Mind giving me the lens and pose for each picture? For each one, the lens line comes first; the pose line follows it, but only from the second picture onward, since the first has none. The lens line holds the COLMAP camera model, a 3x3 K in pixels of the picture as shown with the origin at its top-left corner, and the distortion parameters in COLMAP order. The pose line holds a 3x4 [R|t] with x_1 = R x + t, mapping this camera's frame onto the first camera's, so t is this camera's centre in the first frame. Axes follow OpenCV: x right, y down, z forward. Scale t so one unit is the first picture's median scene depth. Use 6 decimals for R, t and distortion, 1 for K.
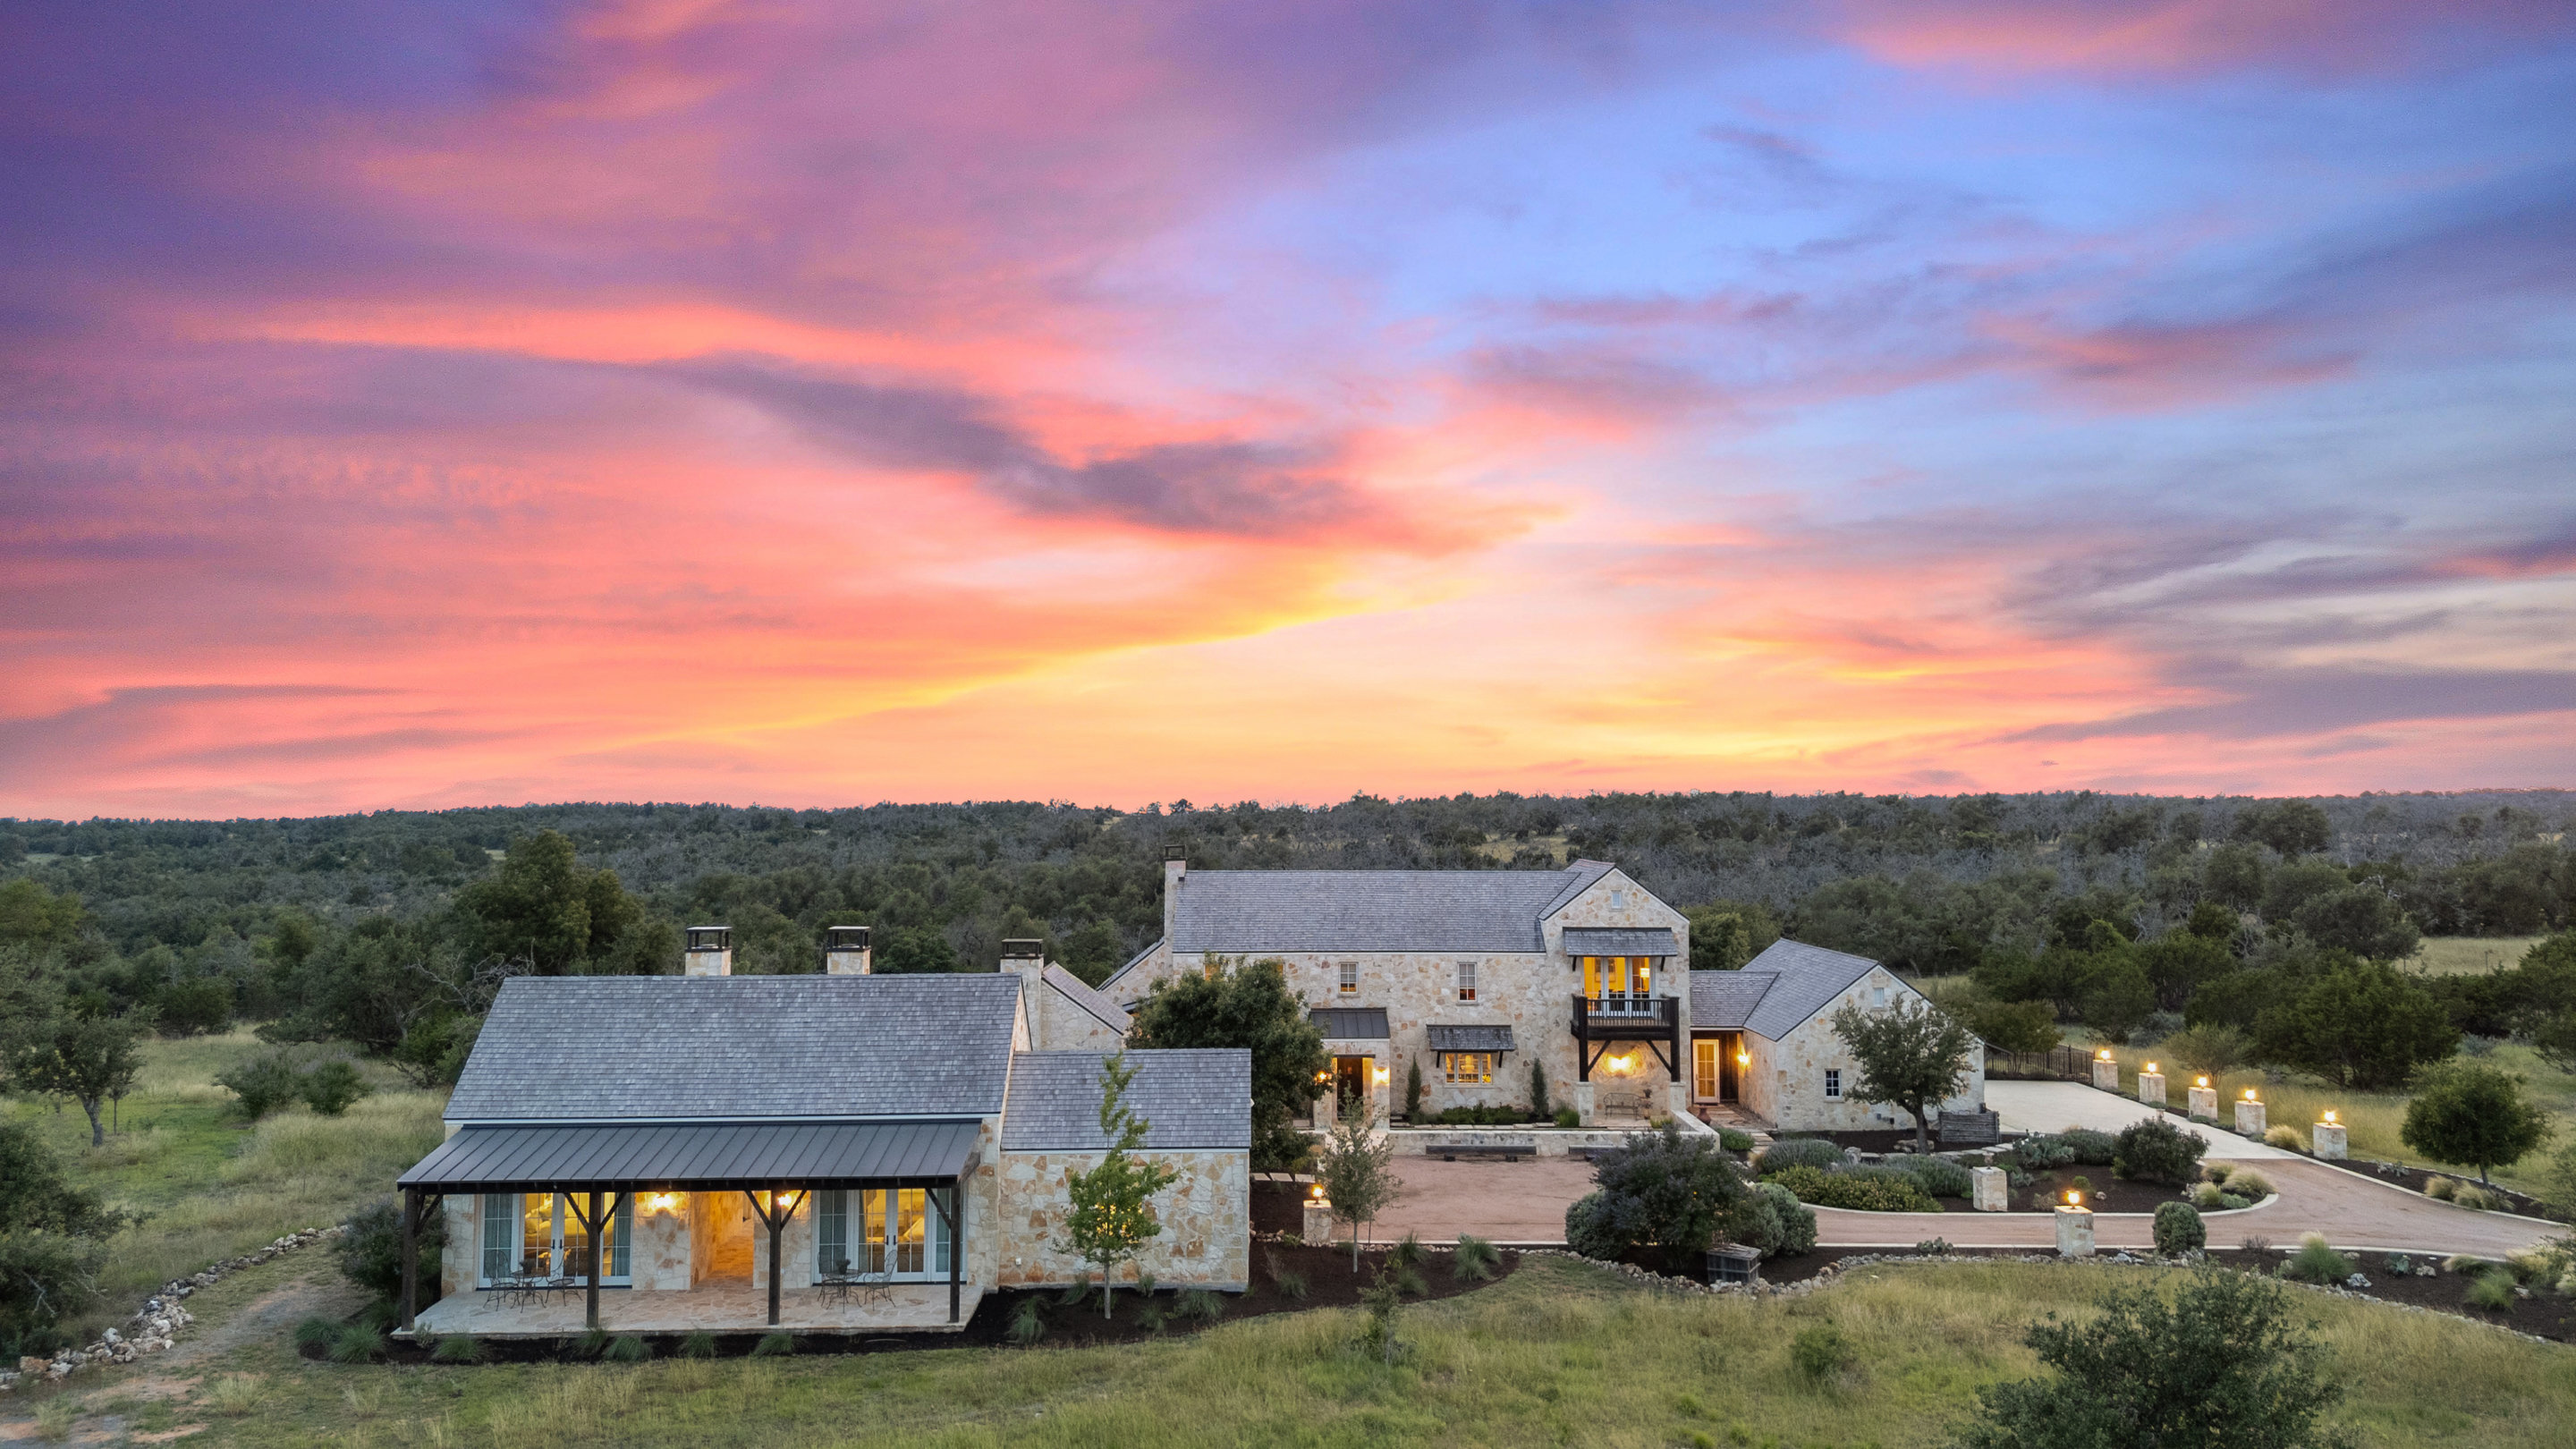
lens RADIAL K [[1912.3, 0, 1285.0], [0, 1912.3, 704.6], [0, 0, 1]] dist [0.086707, -0.087690]
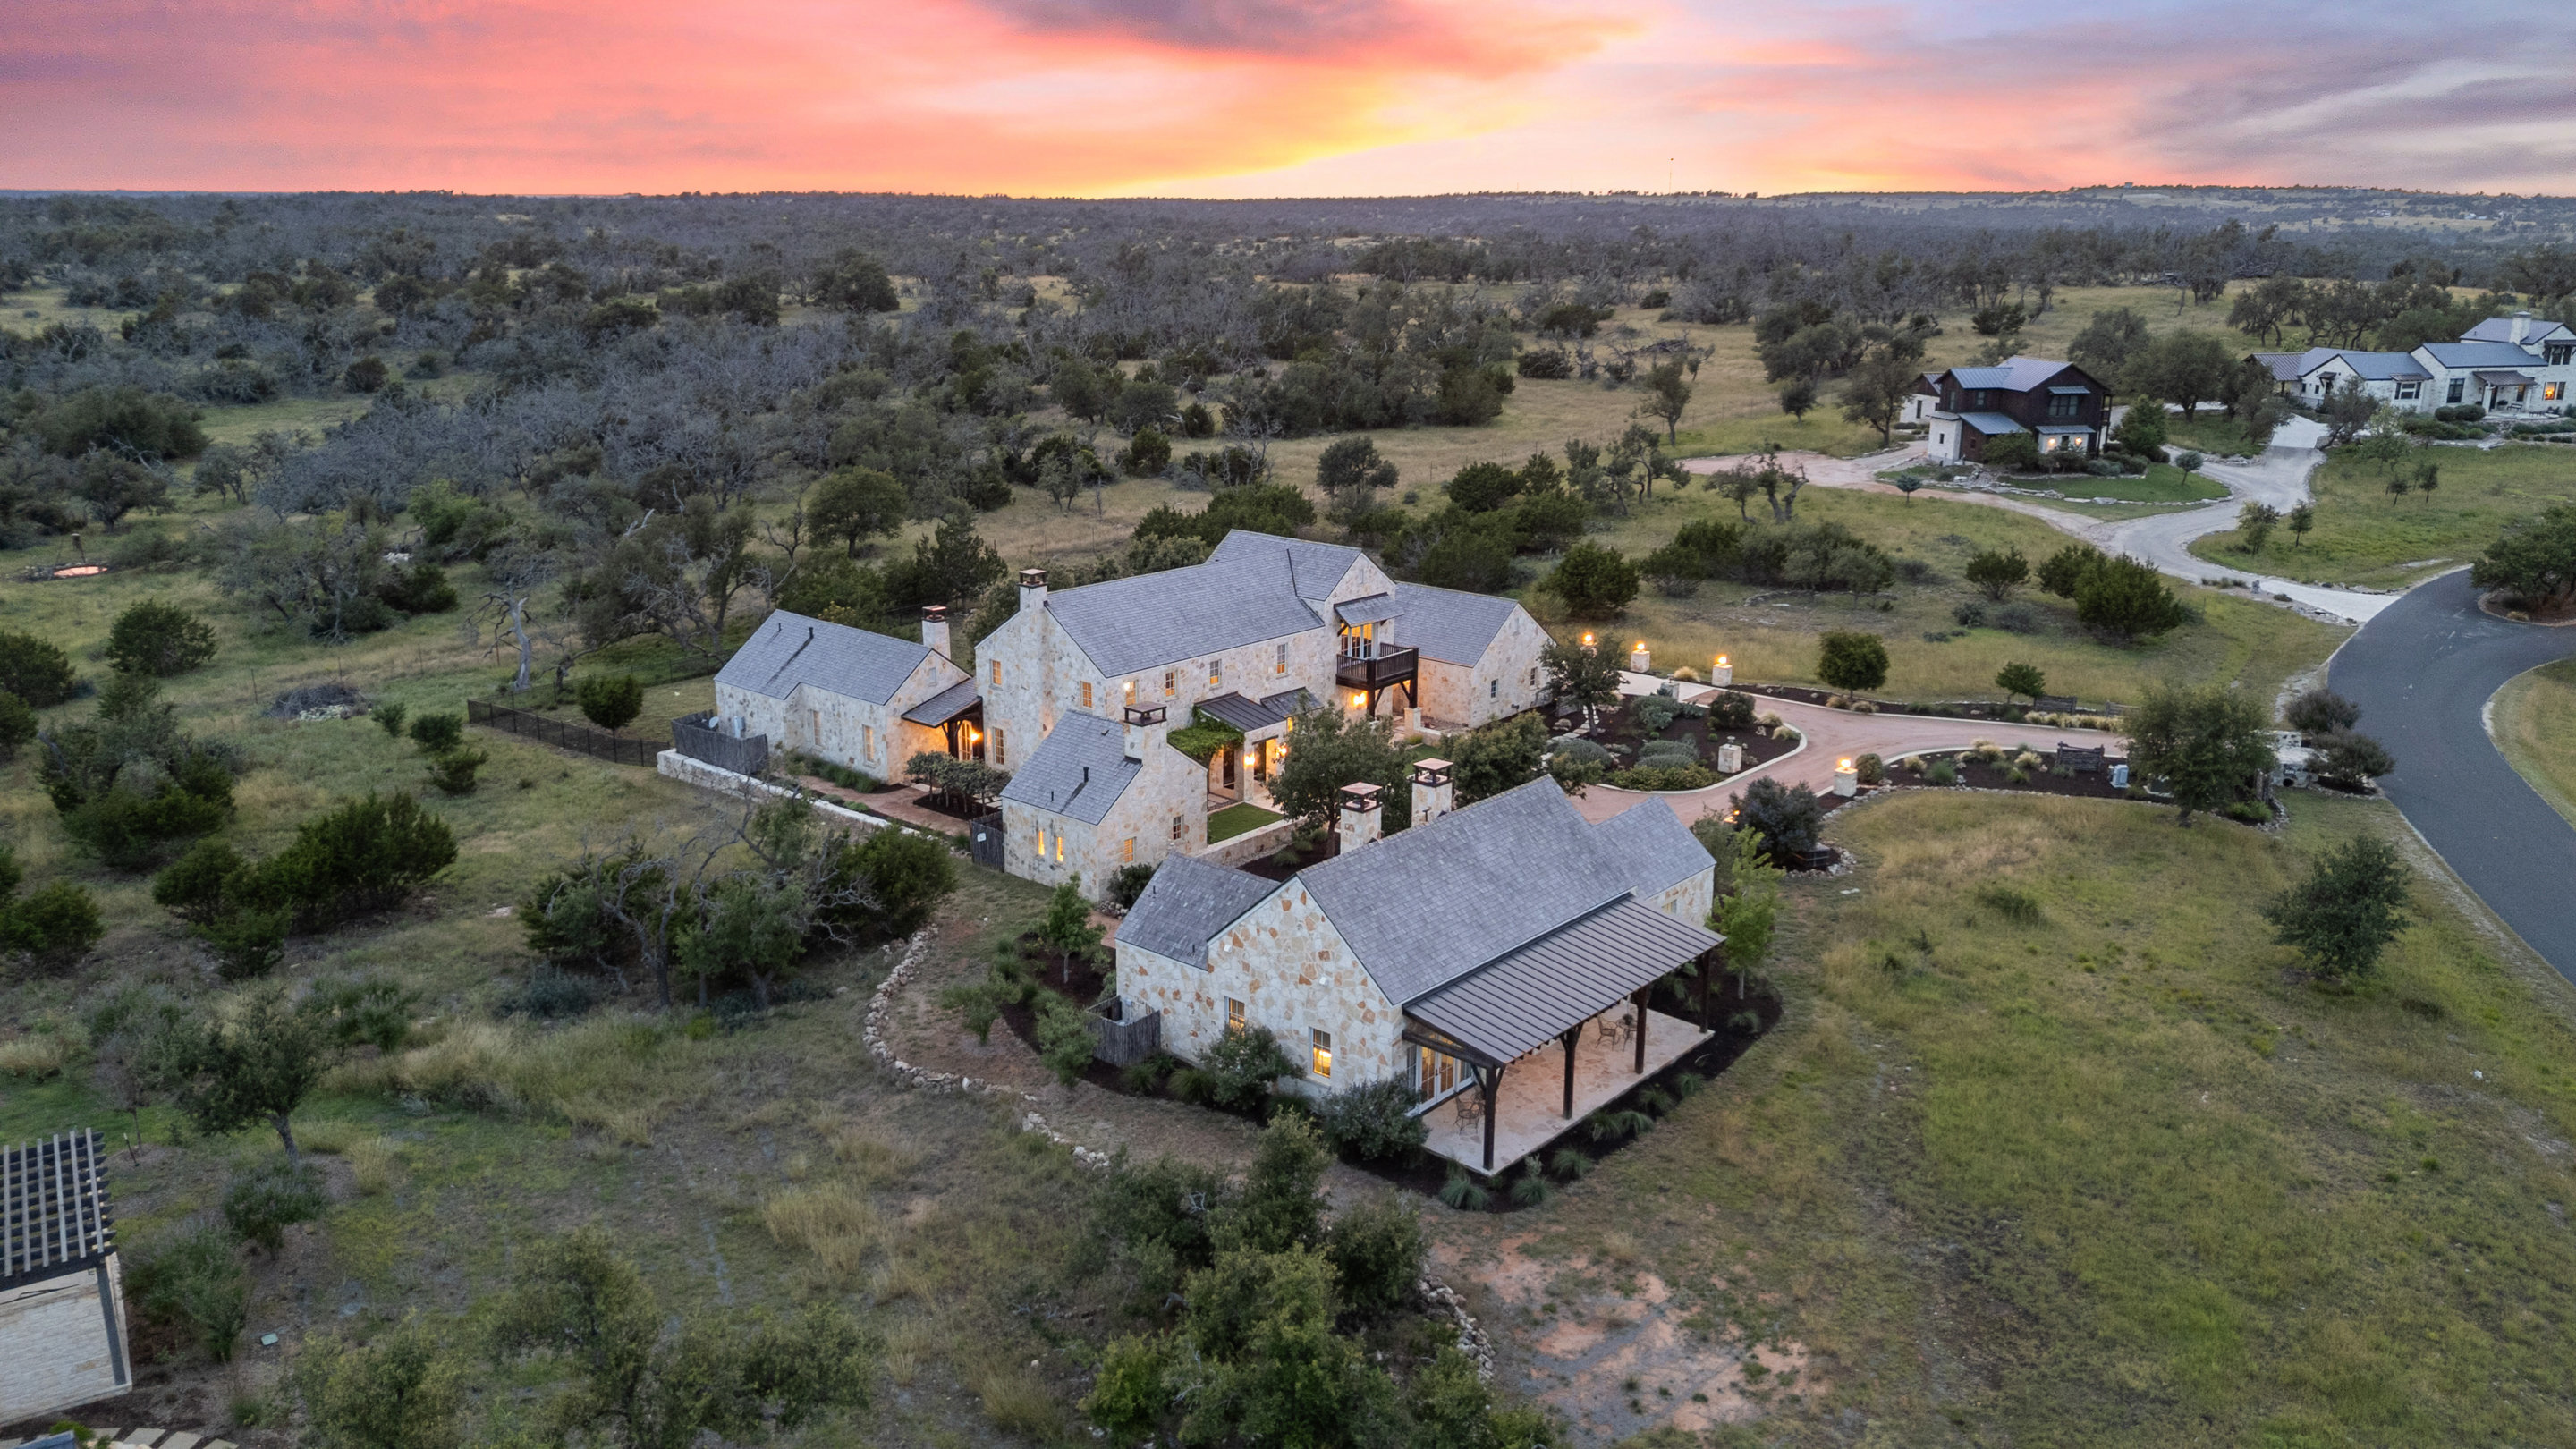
lens RADIAL K [[1912.3, 0, 1295.8], [0, 1912.3, 724.2], [0, 0, 1]] dist [0.086707, -0.087690]
pose [[0.658176, -0.191356, 0.728140, -0.835594], [-0.049988, 0.953918, 0.295876, -0.186438], [-0.751203, -0.231137, 0.618280, 0.237950]]
